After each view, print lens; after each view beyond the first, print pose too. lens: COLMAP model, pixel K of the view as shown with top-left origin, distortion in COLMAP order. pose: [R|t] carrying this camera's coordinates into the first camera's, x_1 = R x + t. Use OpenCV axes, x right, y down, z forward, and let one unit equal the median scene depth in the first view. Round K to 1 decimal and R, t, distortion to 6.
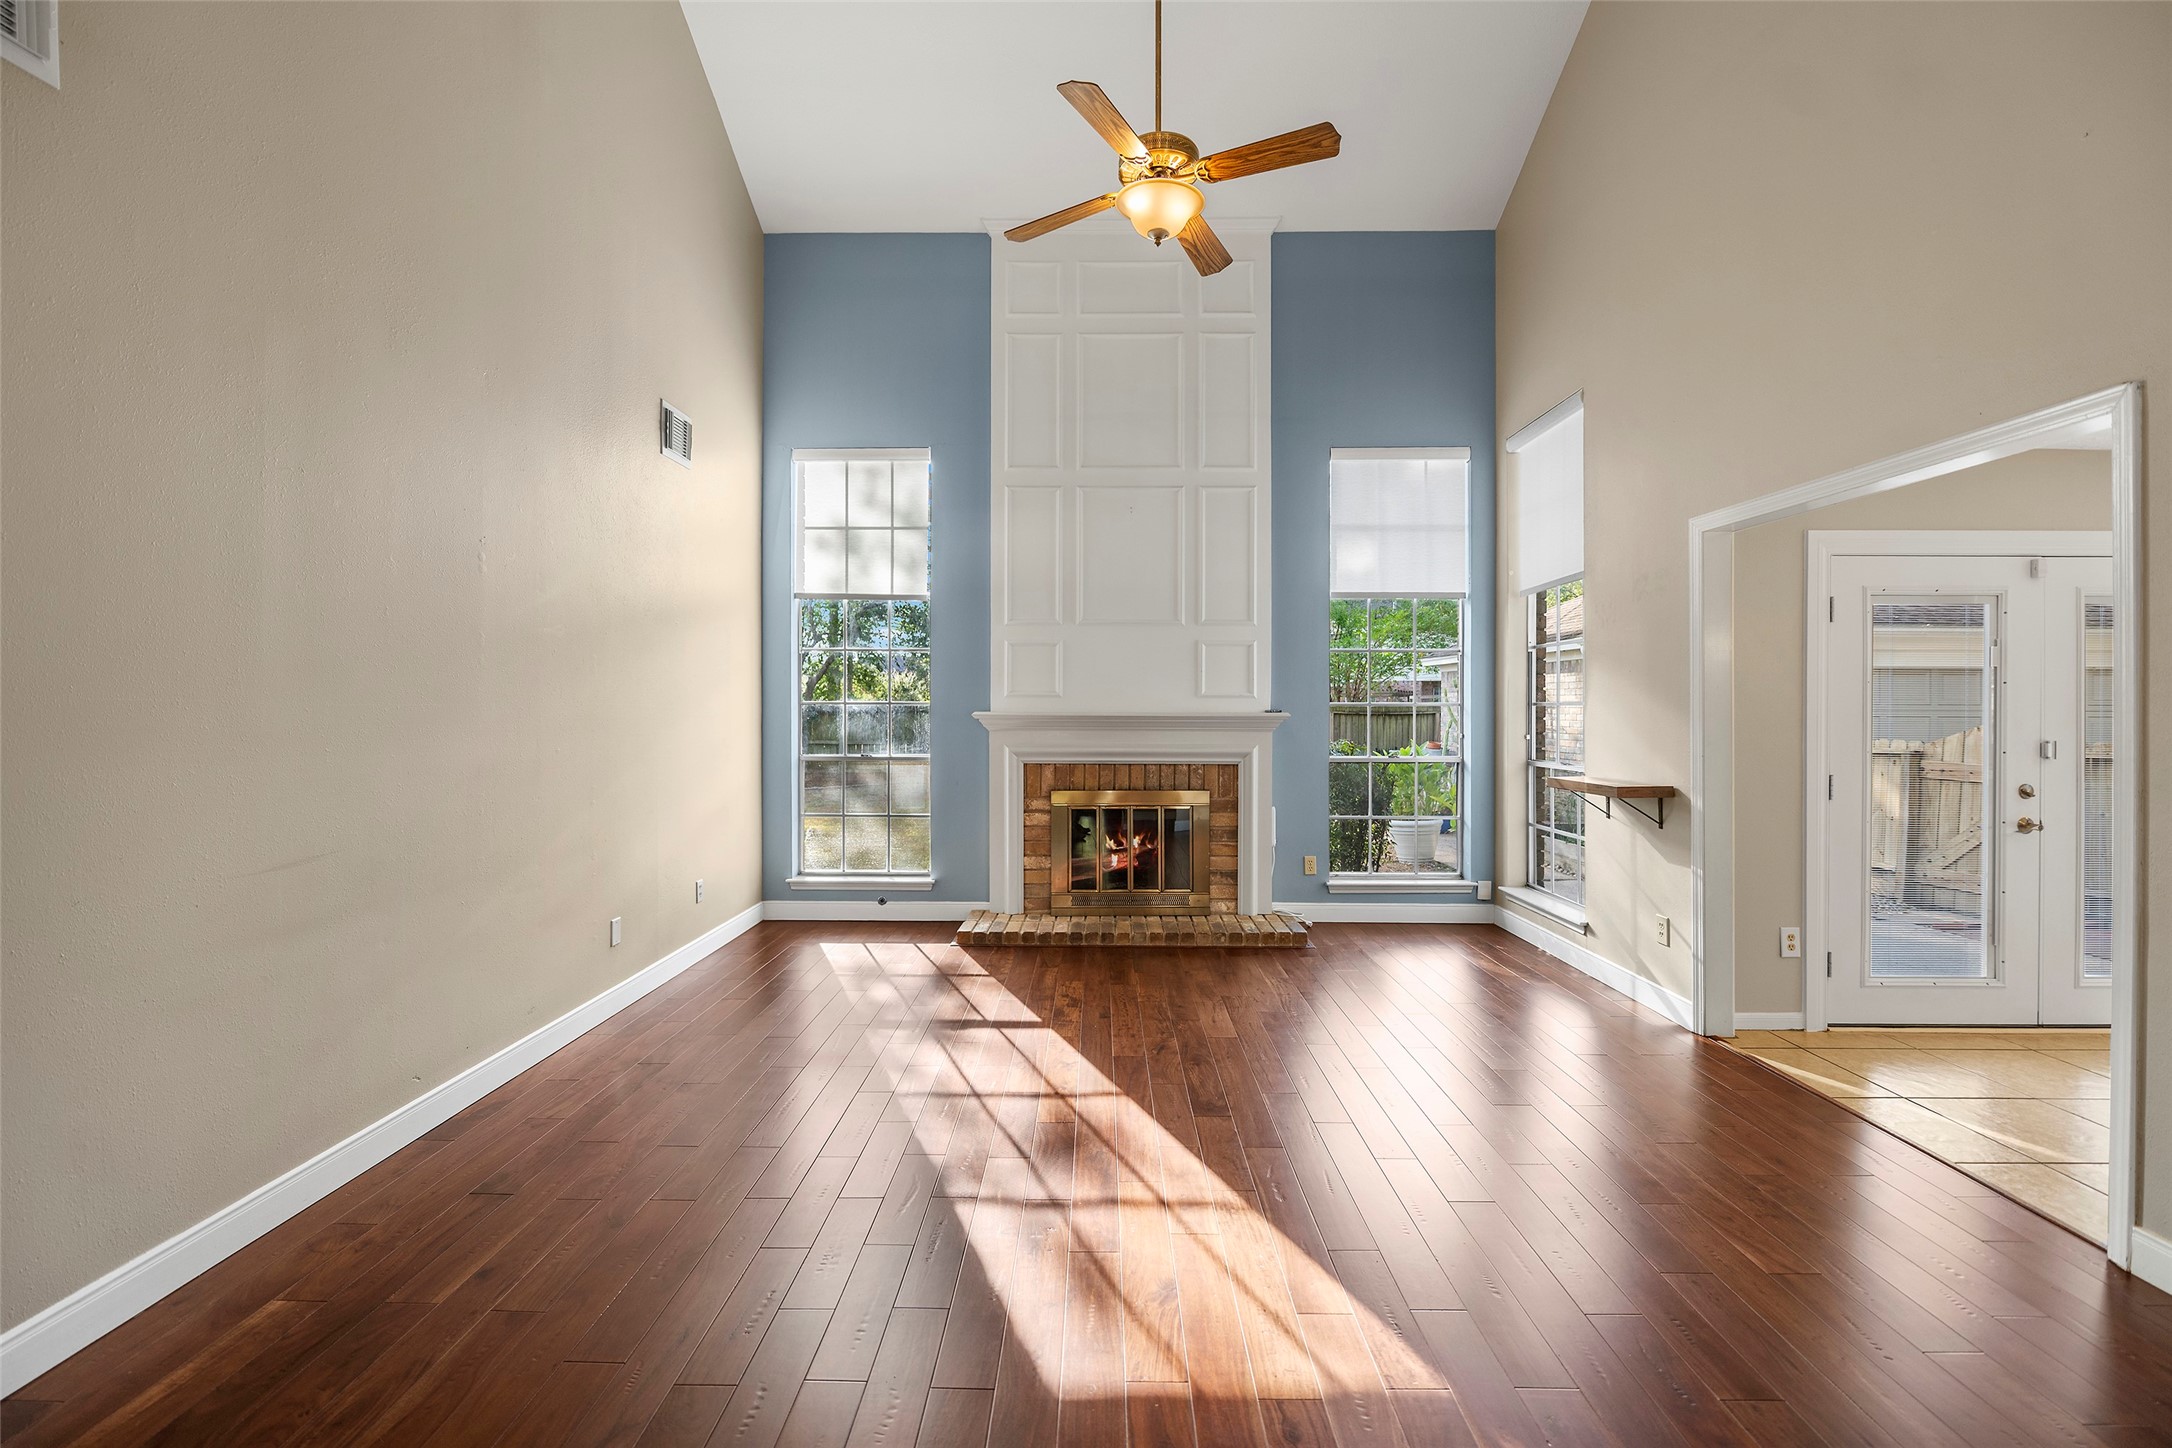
lens RADIAL K [[886.2, 0, 1068.7], [0, 886.2, 722.9], [0, 0, 1]] dist [-0.007418, -0.000980]
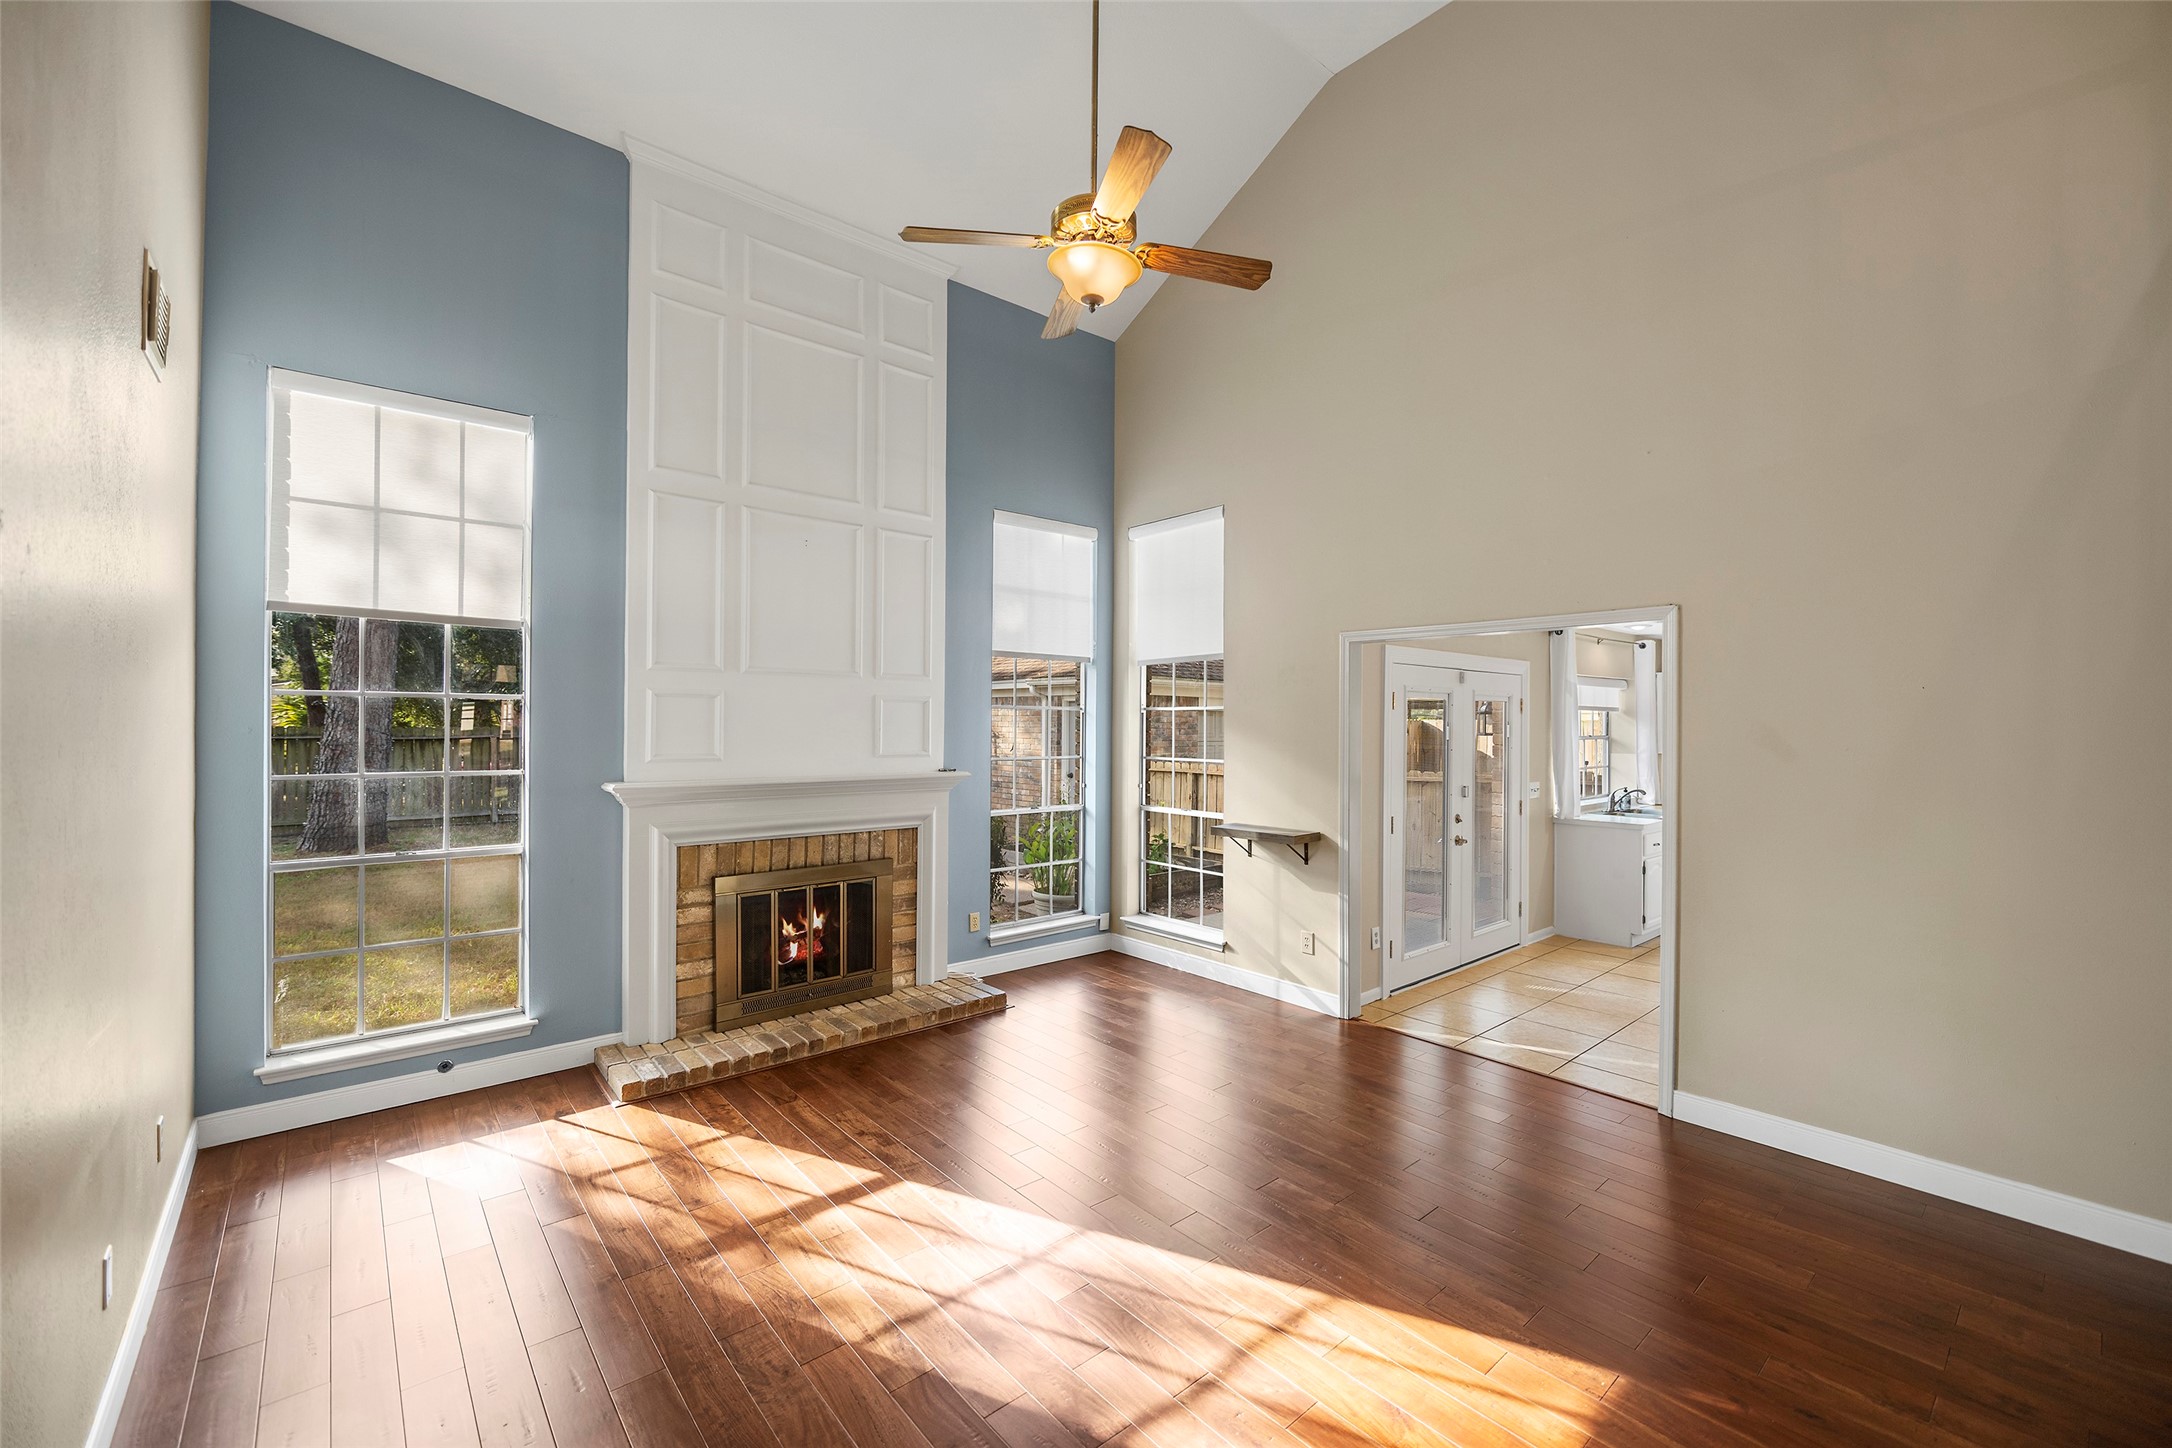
lens RADIAL K [[886.2, 0, 1074.6], [0, 886.2, 729.4], [0, 0, 1]] dist [-0.007418, -0.000980]
pose [[0.744920, -0.003792, 0.667143, -0.314512], [0.006263, 0.999980, -0.001310, -0.055485], [-0.667124, 0.005154, 0.744929, 0.182519]]
